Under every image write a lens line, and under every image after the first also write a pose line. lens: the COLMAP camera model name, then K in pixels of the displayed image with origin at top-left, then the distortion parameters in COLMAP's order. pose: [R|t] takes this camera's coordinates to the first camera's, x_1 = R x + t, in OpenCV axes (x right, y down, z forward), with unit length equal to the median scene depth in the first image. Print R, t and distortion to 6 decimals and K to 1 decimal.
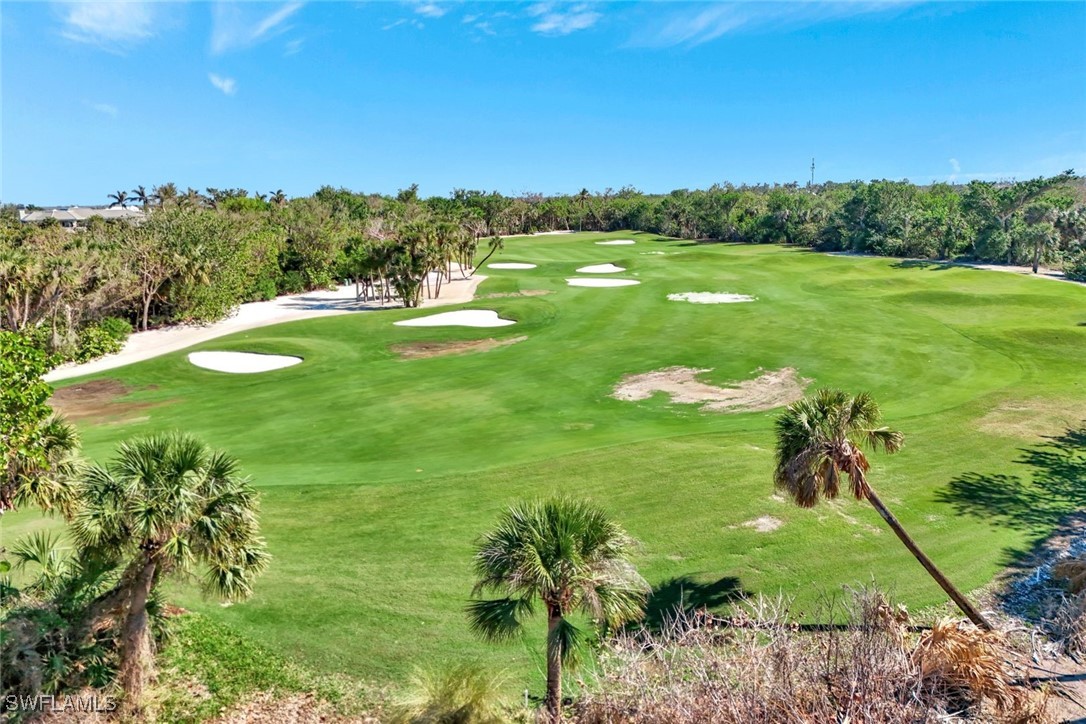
lens RADIAL K [[760.2, 0, 545.9], [0, 760.2, 357.5], [0, 0, 1]] dist [0.009833, -0.000569]
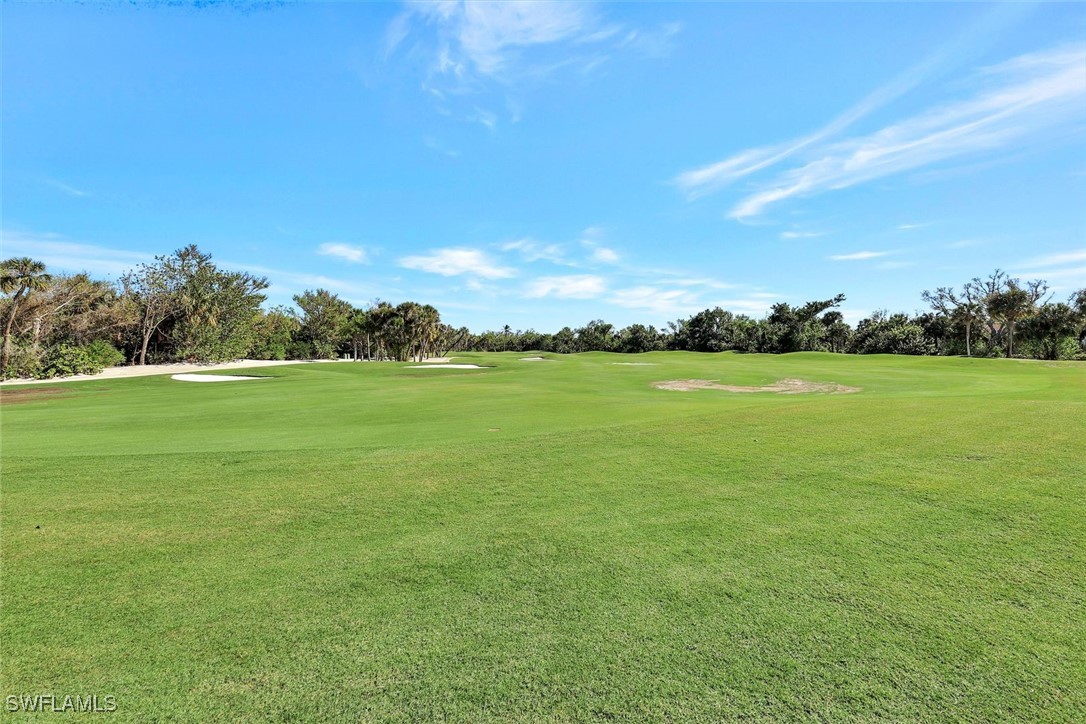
lens RADIAL K [[476.5, 0, 544.3], [0, 476.5, 351.7], [0, 0, 1]] dist [-0.002557, -0.000616]
pose [[0.989711, 0.021135, 0.141509, -0.069807], [0.004754, 0.983626, -0.180160, 0.060461], [-0.143000, 0.178979, 0.973405, 0.264244]]
